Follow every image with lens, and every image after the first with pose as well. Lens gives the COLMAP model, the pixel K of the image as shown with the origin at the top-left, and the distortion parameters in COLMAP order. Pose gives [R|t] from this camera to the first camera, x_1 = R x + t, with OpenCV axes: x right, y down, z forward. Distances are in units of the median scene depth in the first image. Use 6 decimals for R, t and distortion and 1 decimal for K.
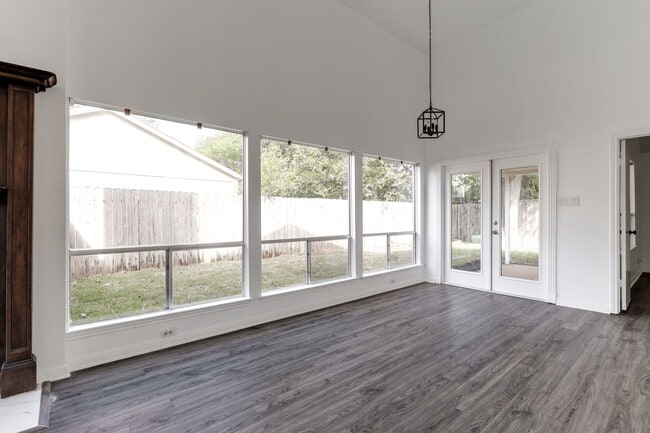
lens RADIAL K [[309.5, 0, 324.1], [0, 309.5, 218.8], [0, 0, 1]] dist [-0.001493, 0.002486]
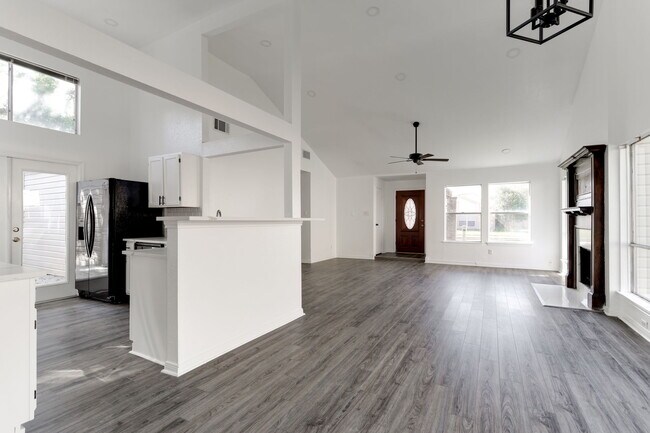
lens RADIAL K [[309.5, 0, 326.3], [0, 309.5, 216.8], [0, 0, 1]] dist [-0.001493, 0.002486]
pose [[-0.930584, -0.000098, -0.366078, 0.902151], [-0.000784, 0.999998, 0.001725, -0.019636], [0.366077, 0.001892, -0.930583, 1.492711]]
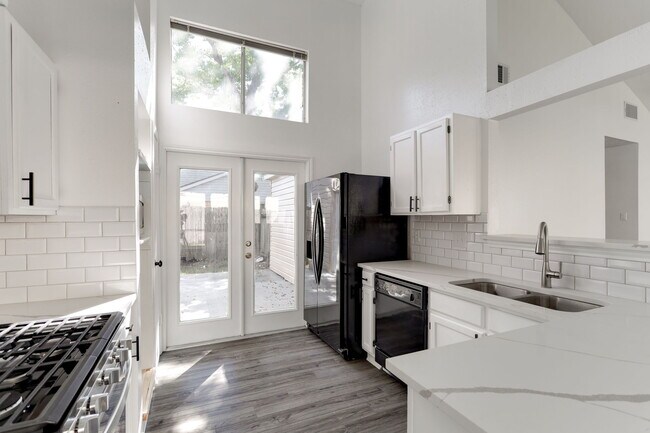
lens RADIAL K [[309.5, 0, 322.7], [0, 309.5, 217.9], [0, 0, 1]] dist [-0.001493, 0.002486]
pose [[-0.964282, 0.002087, 0.264868, 1.107388], [0.003813, 0.999975, 0.006004, -0.060166], [-0.264849, 0.006799, -0.964266, 0.752098]]
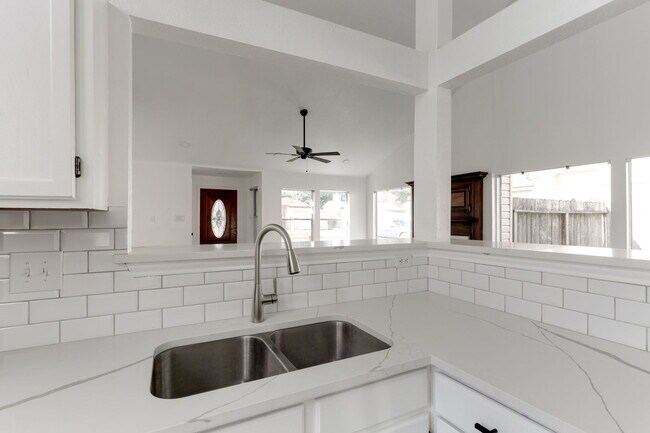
lens RADIAL K [[309.5, 0, 327.3], [0, 309.5, 211.8], [0, 0, 1]] dist [-0.001493, 0.002486]
pose [[-0.218731, -0.021983, -0.975537, 1.231043], [-0.008896, 0.999750, -0.020534, -0.056915], [0.975745, 0.004186, -0.218872, 0.233822]]
